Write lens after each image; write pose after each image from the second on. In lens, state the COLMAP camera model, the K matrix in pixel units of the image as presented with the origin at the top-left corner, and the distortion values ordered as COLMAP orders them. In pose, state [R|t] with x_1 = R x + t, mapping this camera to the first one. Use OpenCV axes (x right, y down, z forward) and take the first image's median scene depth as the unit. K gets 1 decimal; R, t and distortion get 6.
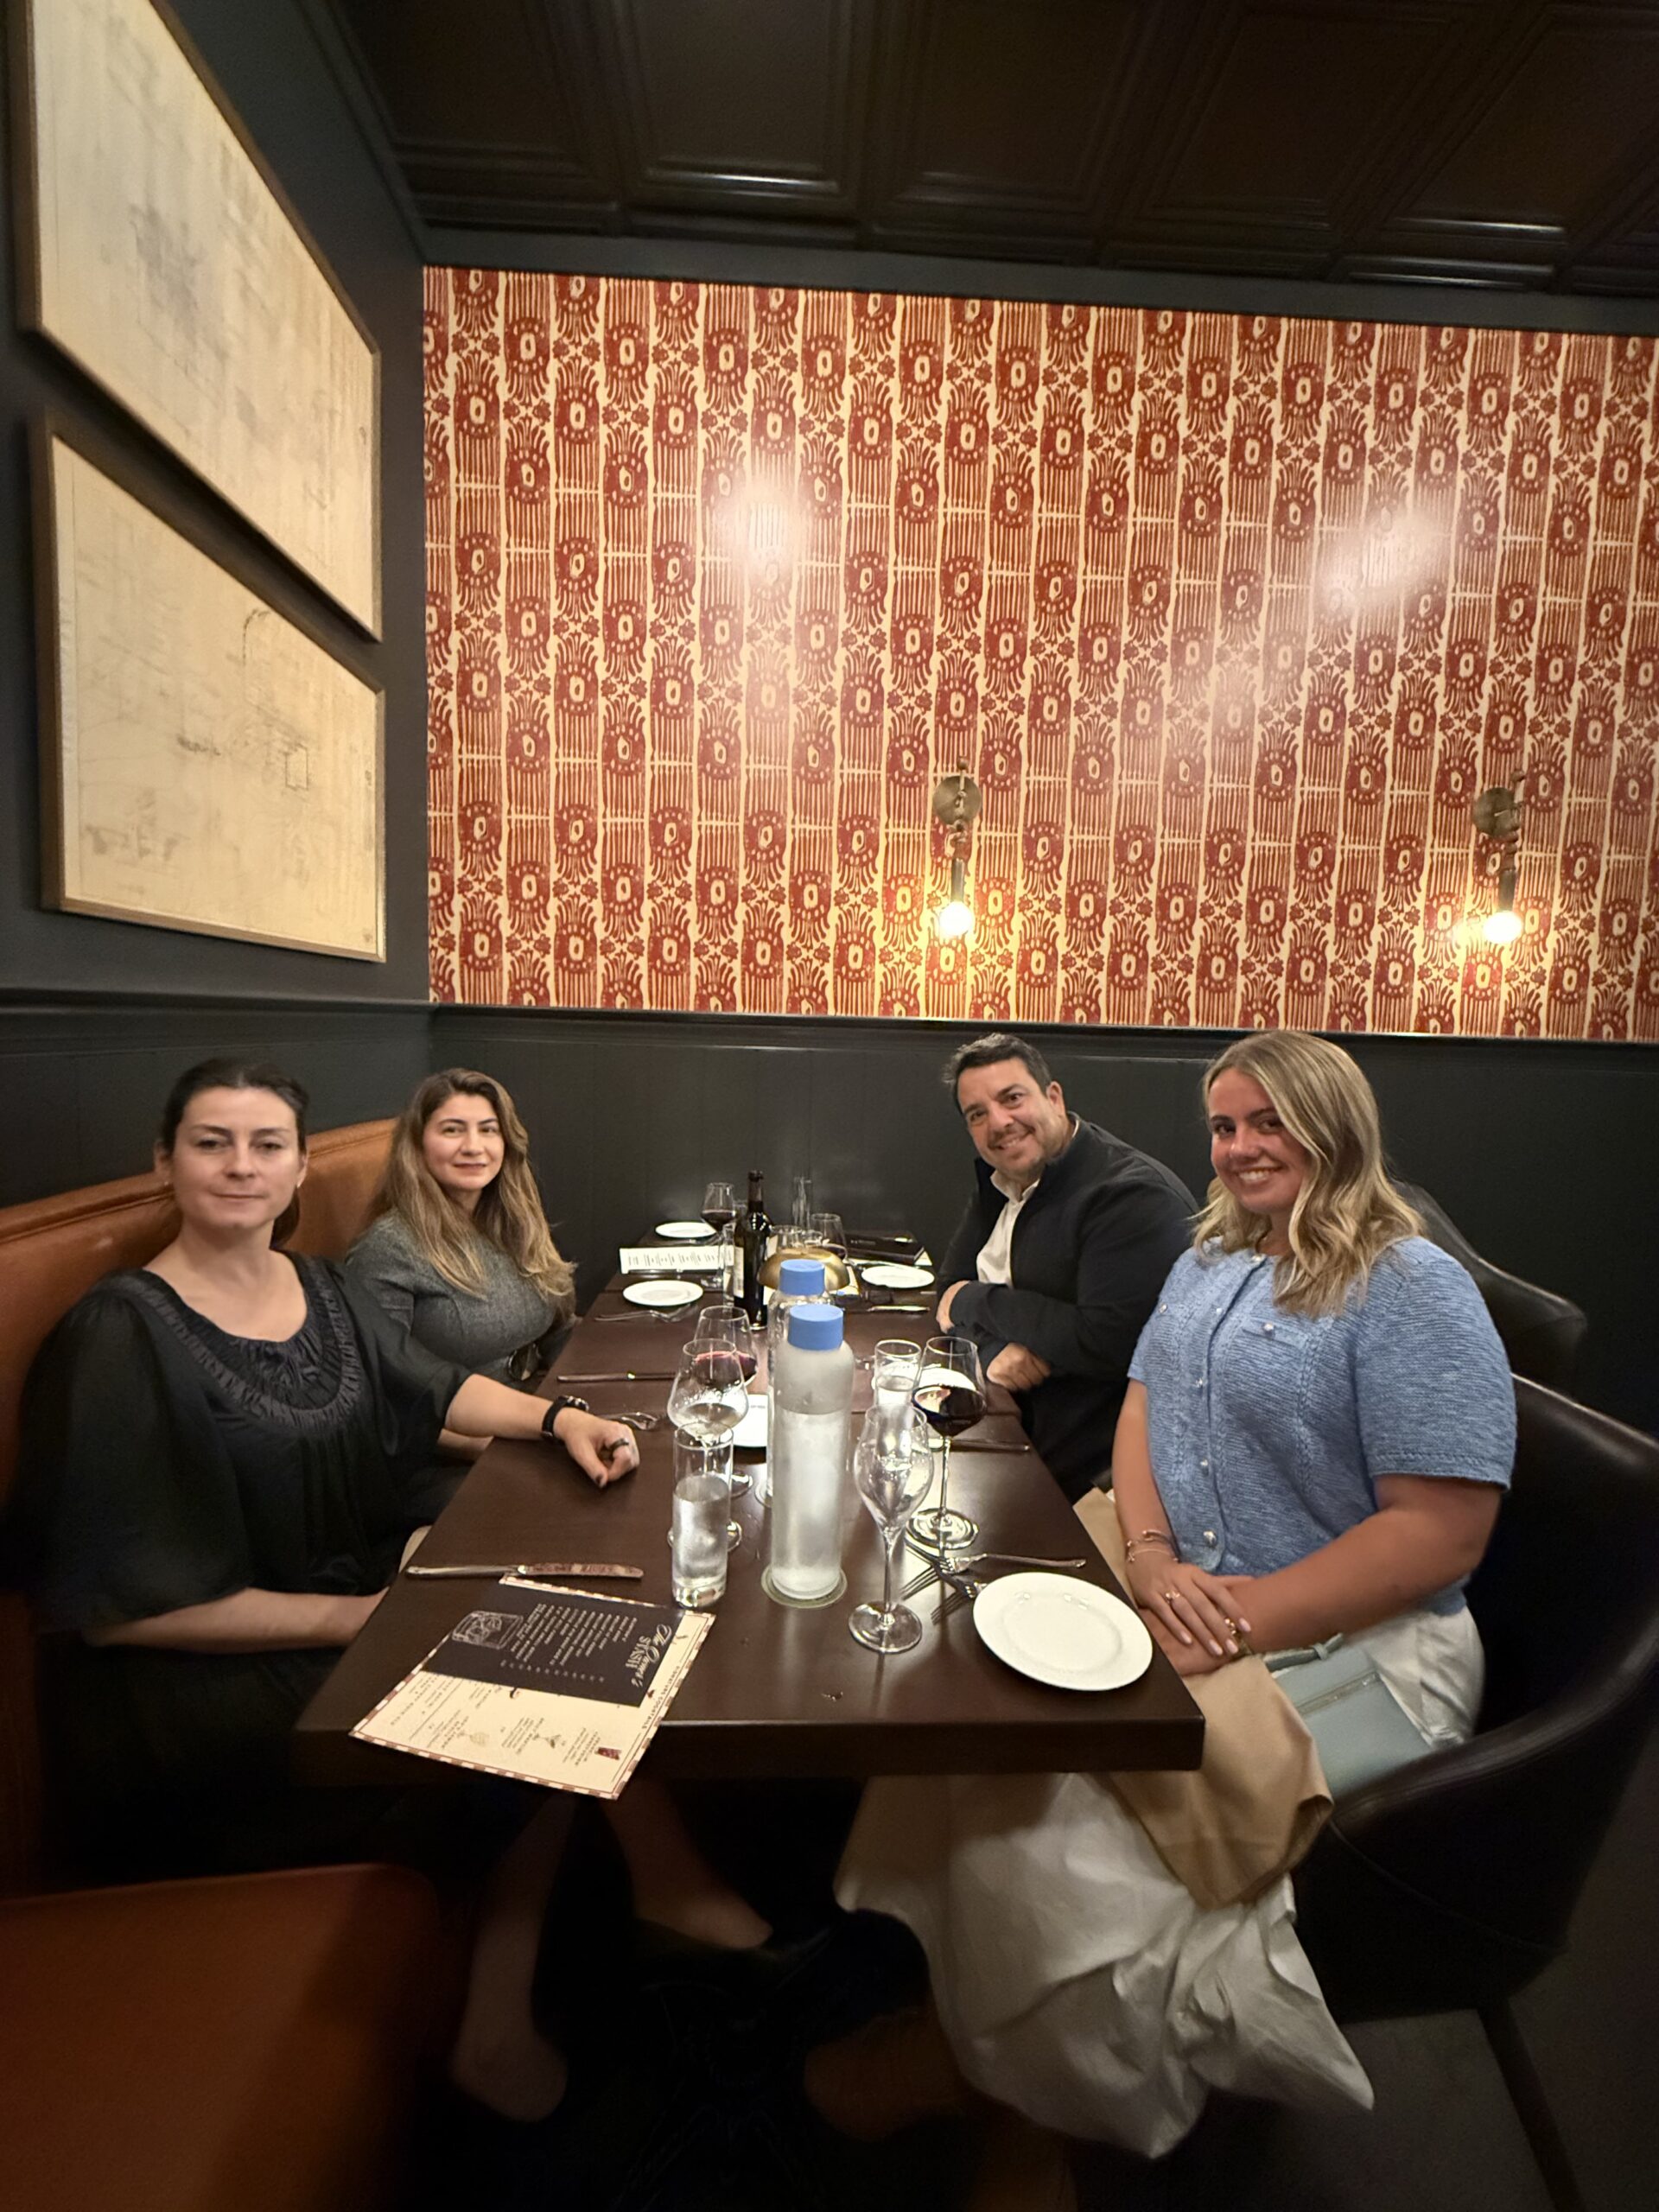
lens RADIAL K [[887.3, 0, 835.7], [0, 887.3, 1130.1], [0, 0, 1]] dist [0.003118, 0.000017]
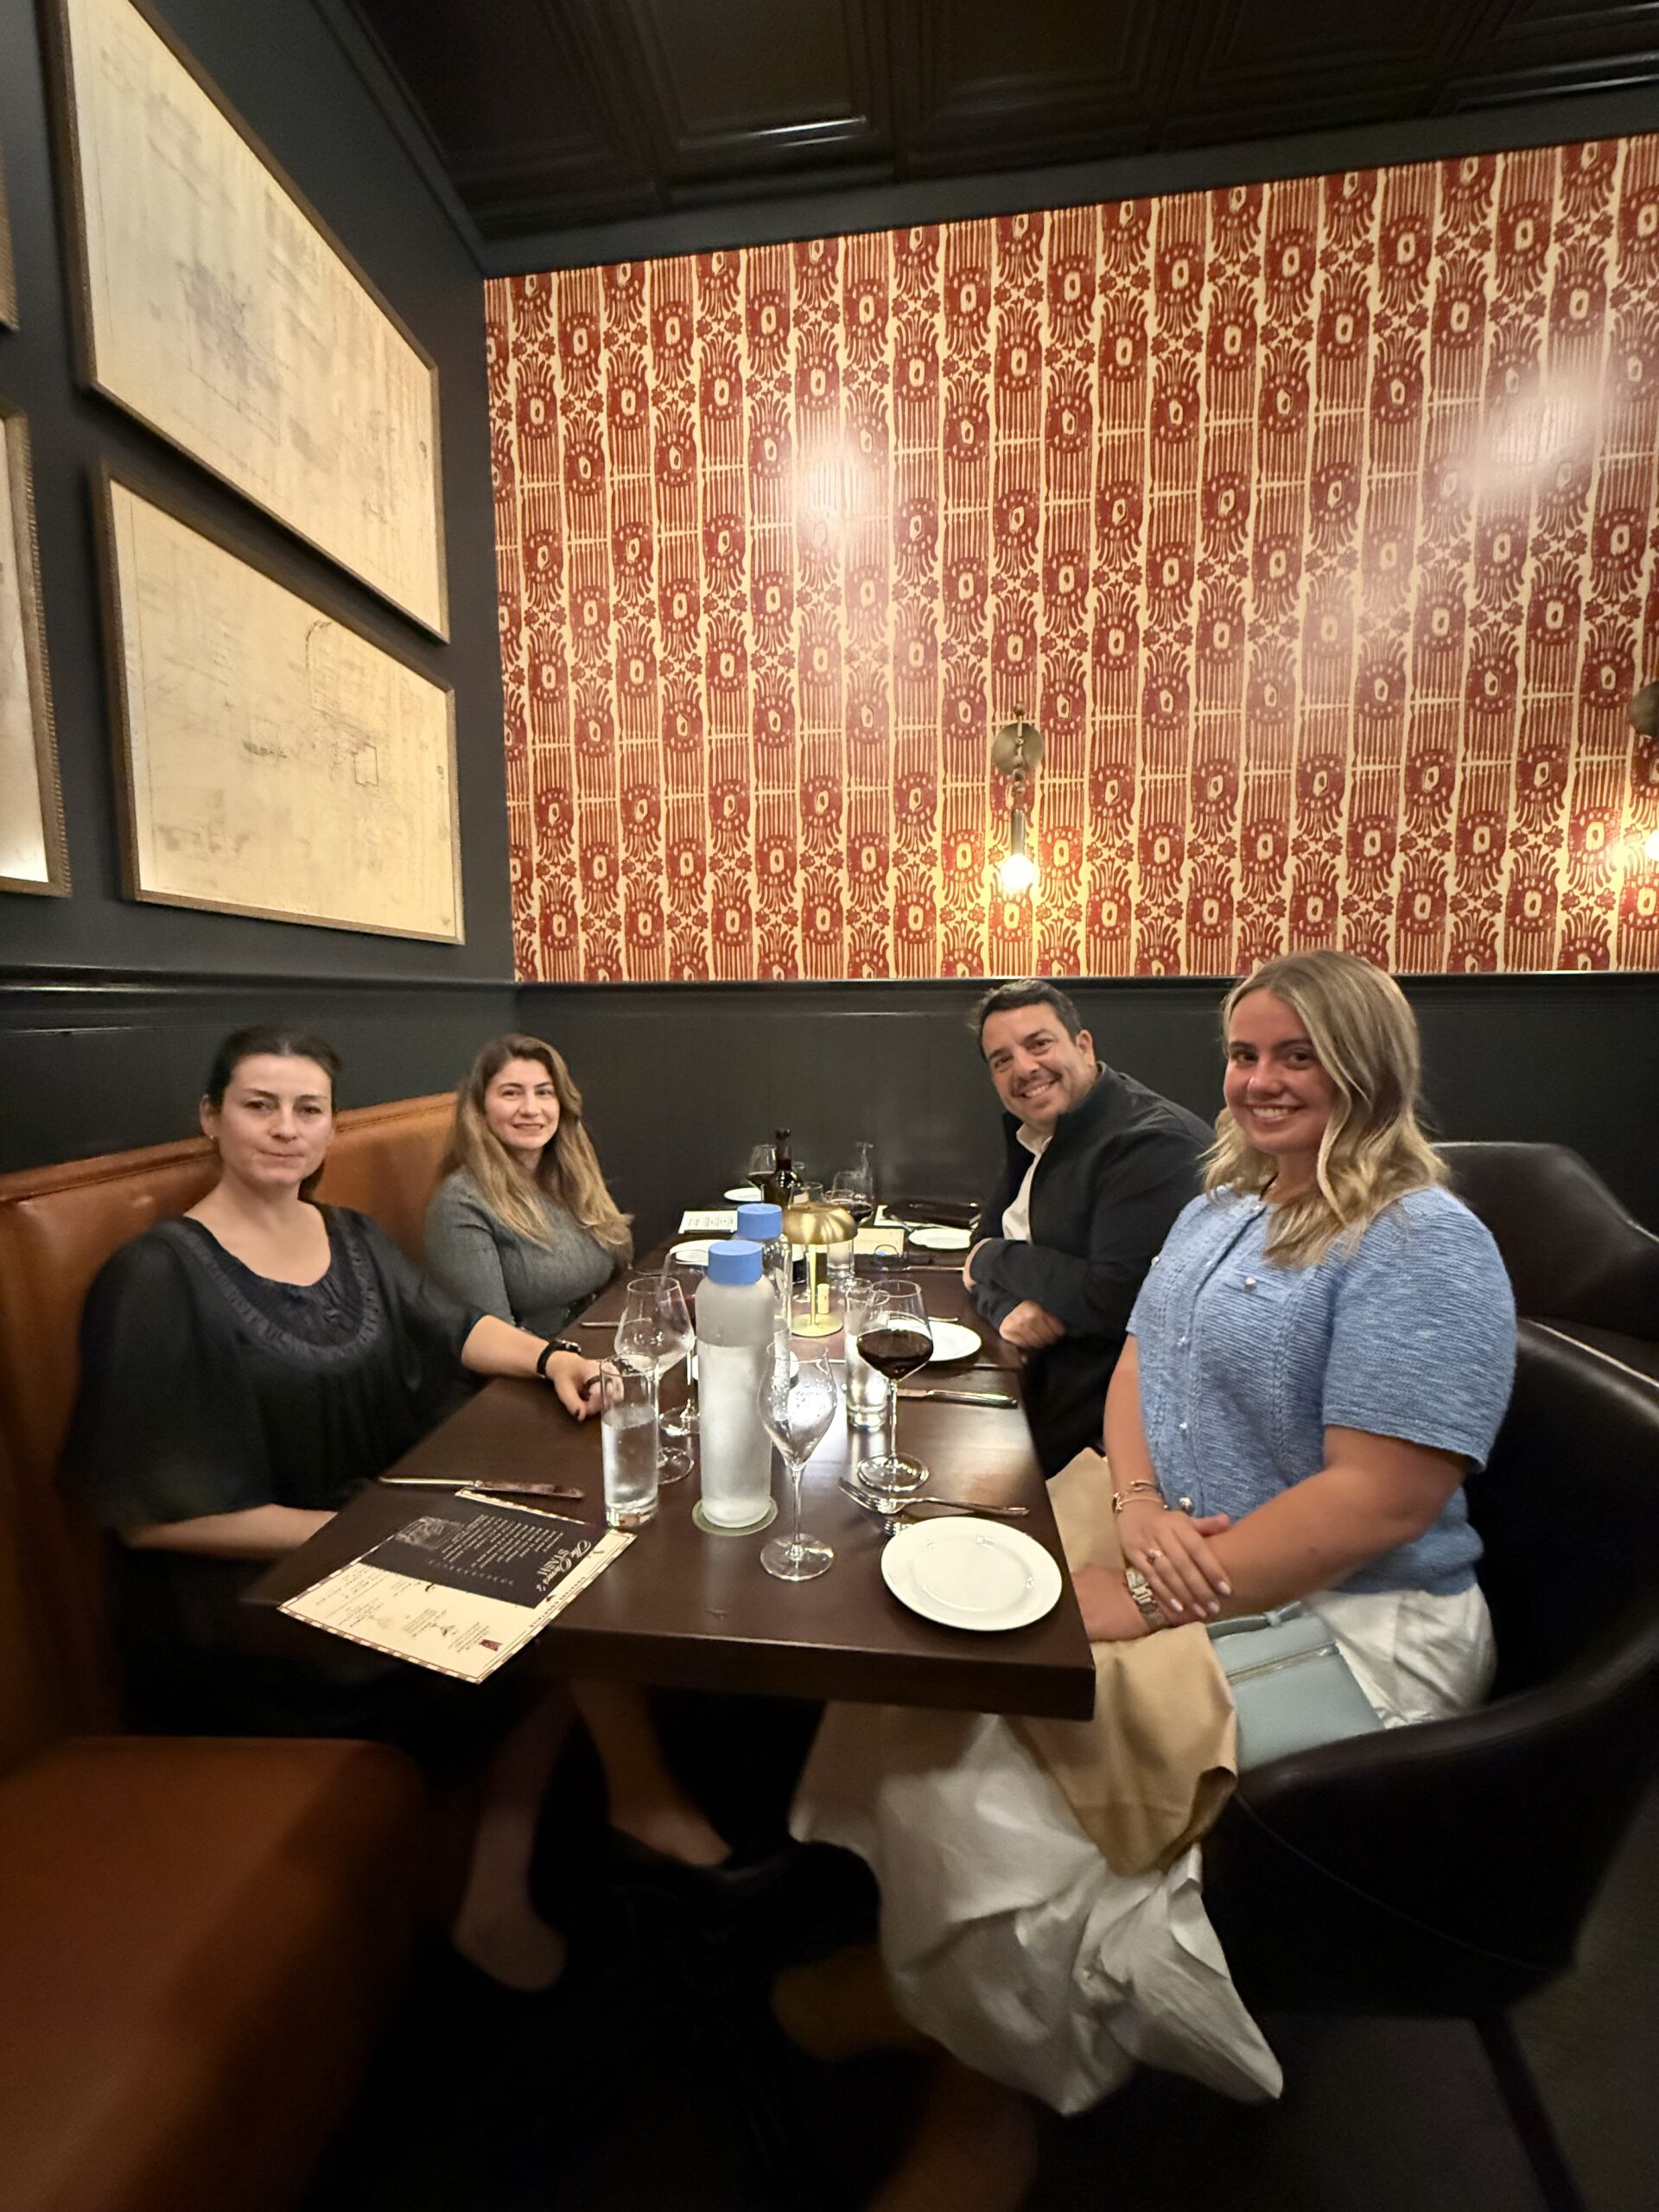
lens RADIAL K [[887.3, 0, 835.7], [0, 887.3, 1130.1], [0, 0, 1]] dist [0.003118, 0.000017]
pose [[0.985627, -0.014098, -0.168344, 0.105961], [0.017579, 0.999661, 0.019205, 0.021565], [0.168017, -0.021888, 0.985541, 0.009578]]
